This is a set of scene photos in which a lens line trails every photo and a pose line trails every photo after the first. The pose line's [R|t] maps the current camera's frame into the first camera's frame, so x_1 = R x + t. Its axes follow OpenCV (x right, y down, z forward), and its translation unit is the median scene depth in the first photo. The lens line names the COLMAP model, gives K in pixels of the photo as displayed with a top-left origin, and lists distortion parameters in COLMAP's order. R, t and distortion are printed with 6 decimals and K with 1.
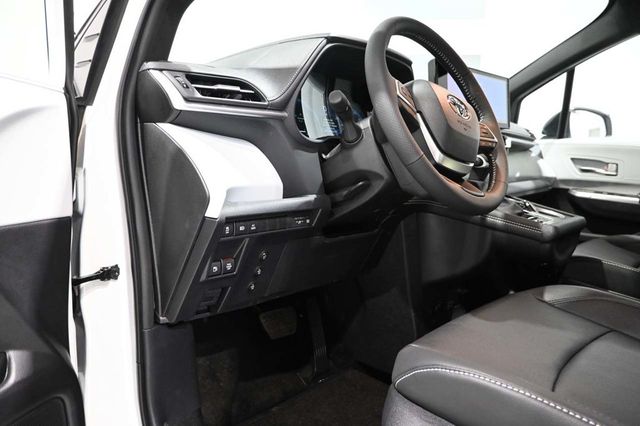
lens RADIAL K [[449.4, 0, 319.9], [0, 449.4, 226.2], [0, 0, 1]] dist [0.000002, -0.002720]
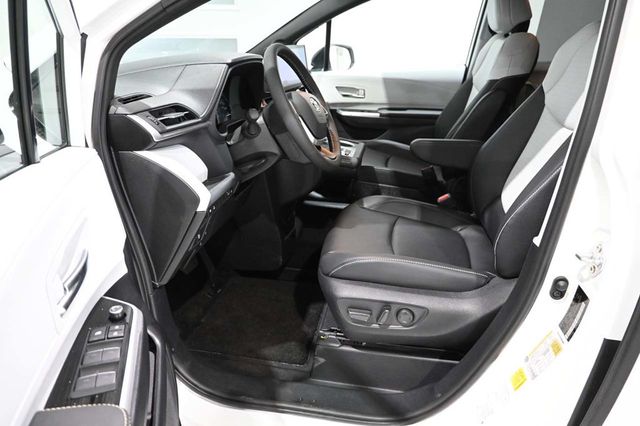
lens RADIAL K [[439.0, 0, 320.0], [0, 439.0, 213.0], [0, 0, 1]] dist [0.003185, 0.000436]
pose [[0.842565, -0.232711, 0.485726, -0.475125], [0.120928, 0.960552, 0.250433, -0.257706], [-0.524843, -0.152268, 0.837469, -0.340883]]
